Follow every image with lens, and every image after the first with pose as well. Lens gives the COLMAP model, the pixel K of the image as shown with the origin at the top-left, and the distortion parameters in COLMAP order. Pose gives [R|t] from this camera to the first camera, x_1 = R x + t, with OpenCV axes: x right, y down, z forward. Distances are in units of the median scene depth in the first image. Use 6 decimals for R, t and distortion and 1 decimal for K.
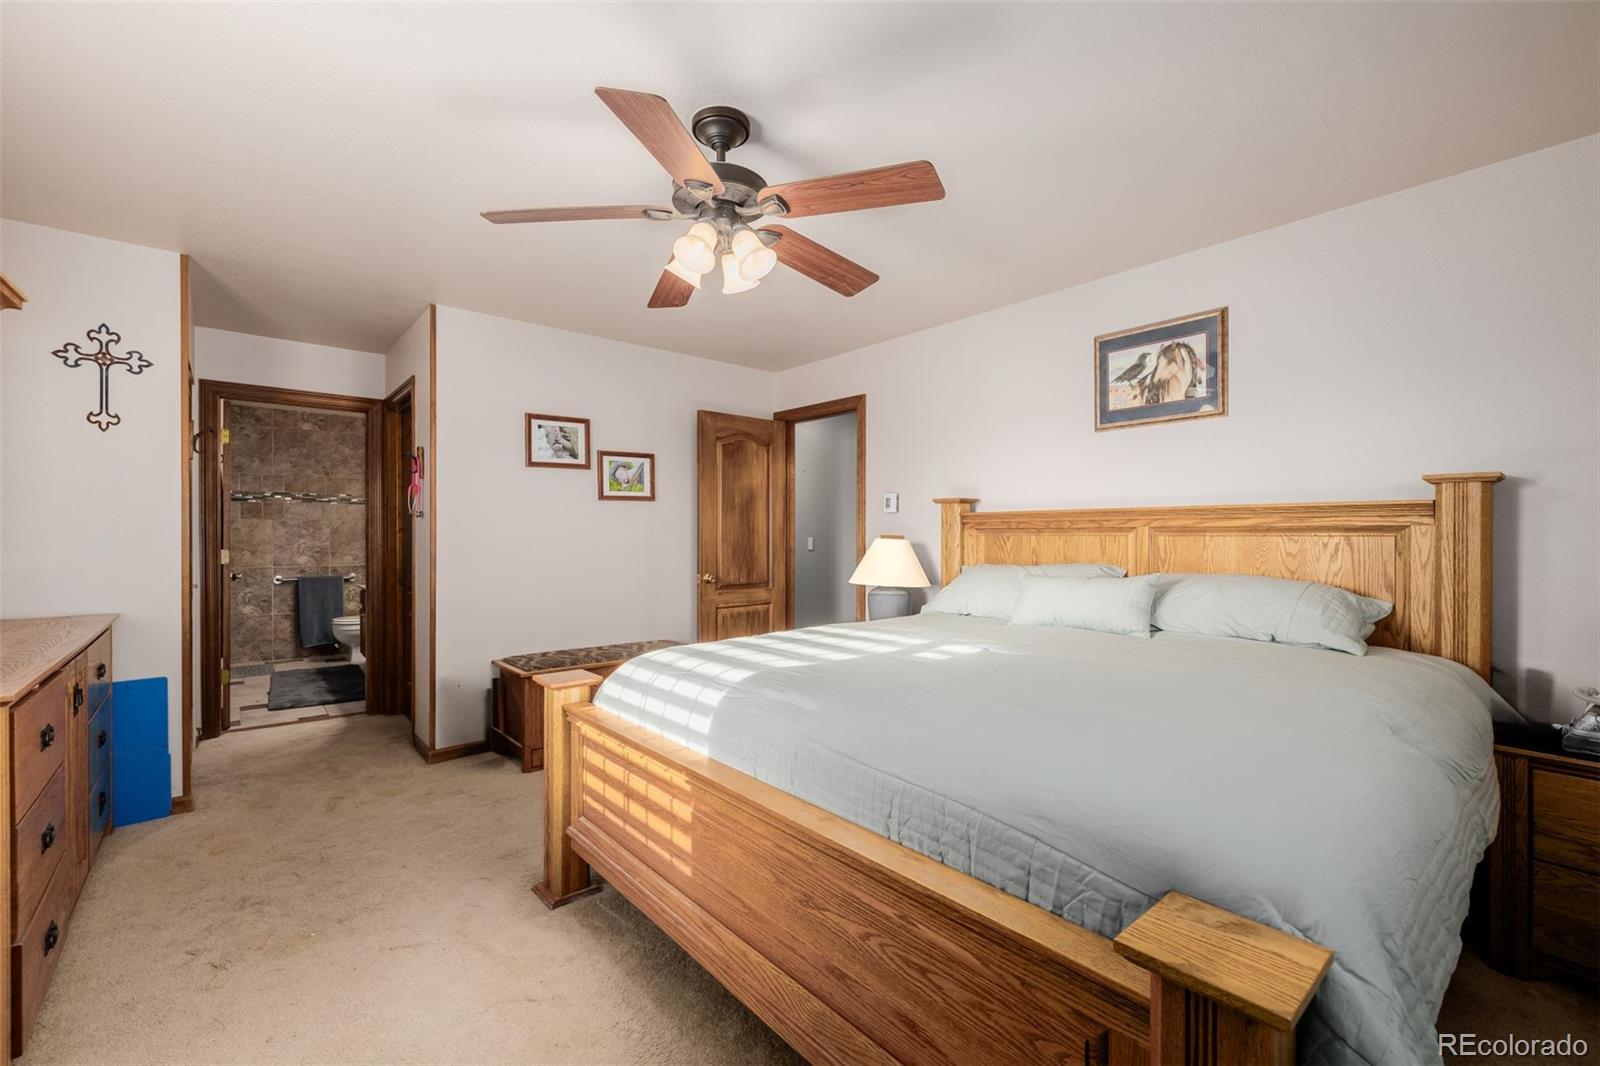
lens RADIAL K [[682.1, 0, 799.1], [0, 682.1, 536.2], [0, 0, 1]] dist [0.002654, 0.000220]
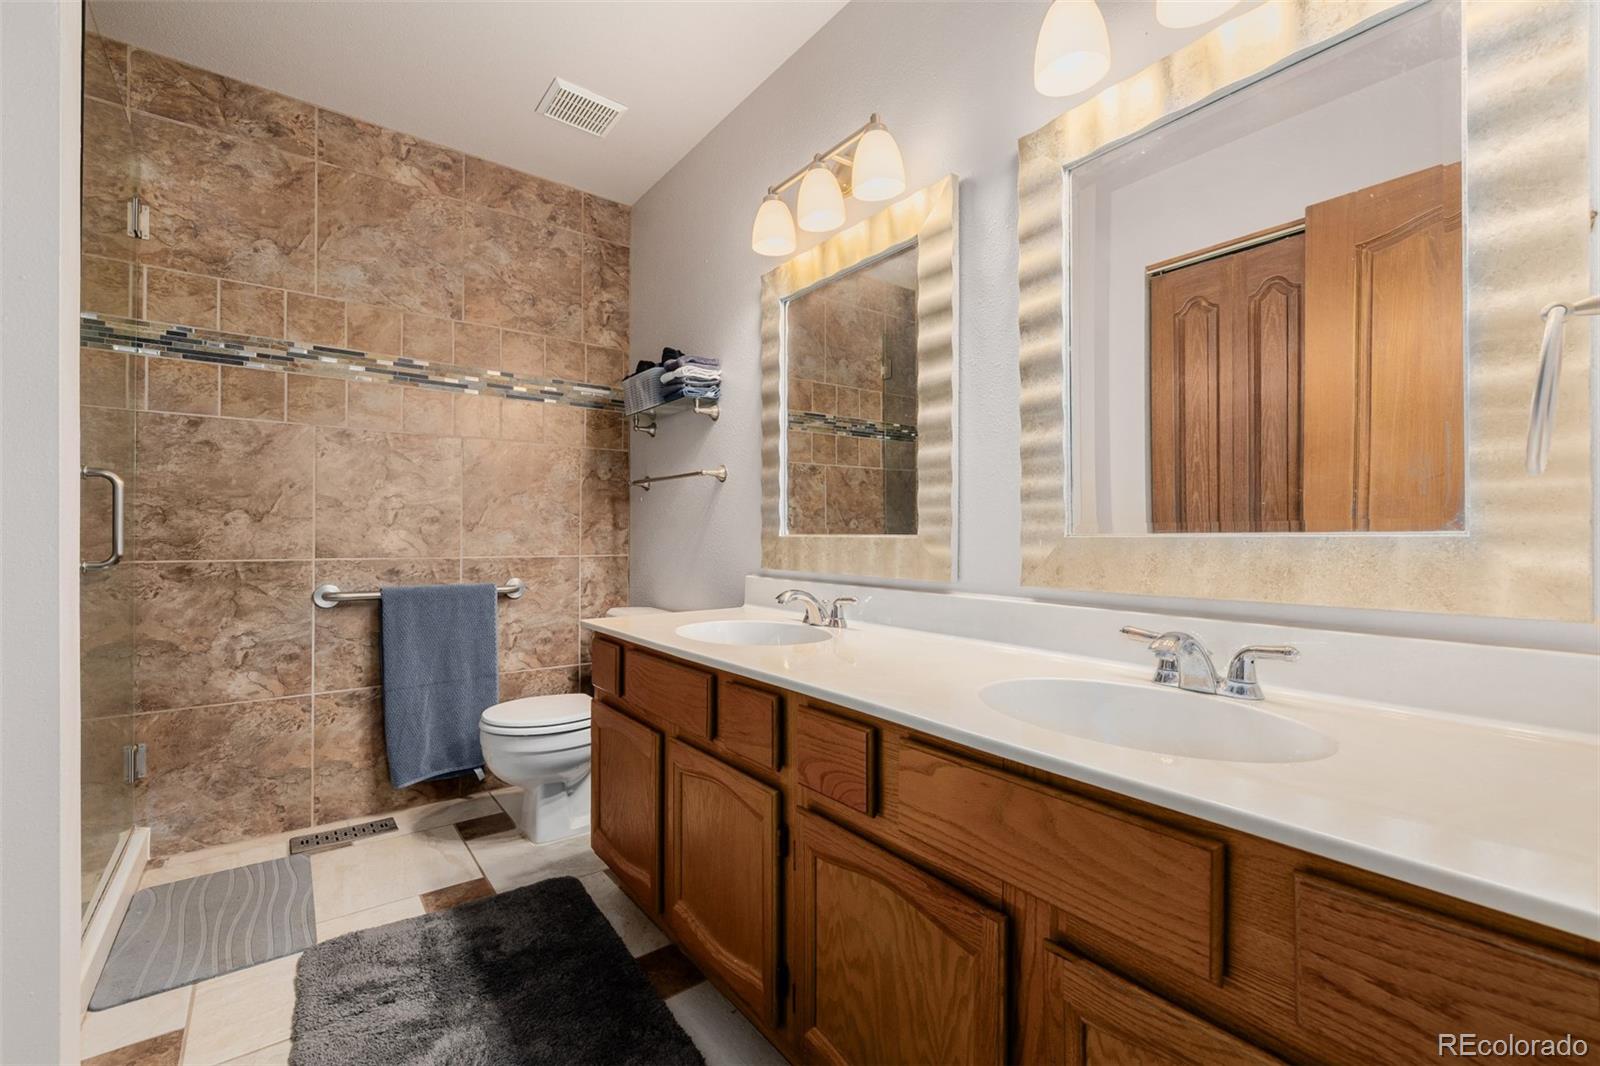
lens RADIAL K [[682.1, 0, 801.1], [0, 682.1, 535.3], [0, 0, 1]] dist [0.002654, 0.000220]
pose [[0.998634, -0.000086, -0.052242, -0.494736], [-0.000287, 0.999975, -0.007125, 0.034550], [0.052241, 0.007131, 0.998609, 0.652907]]
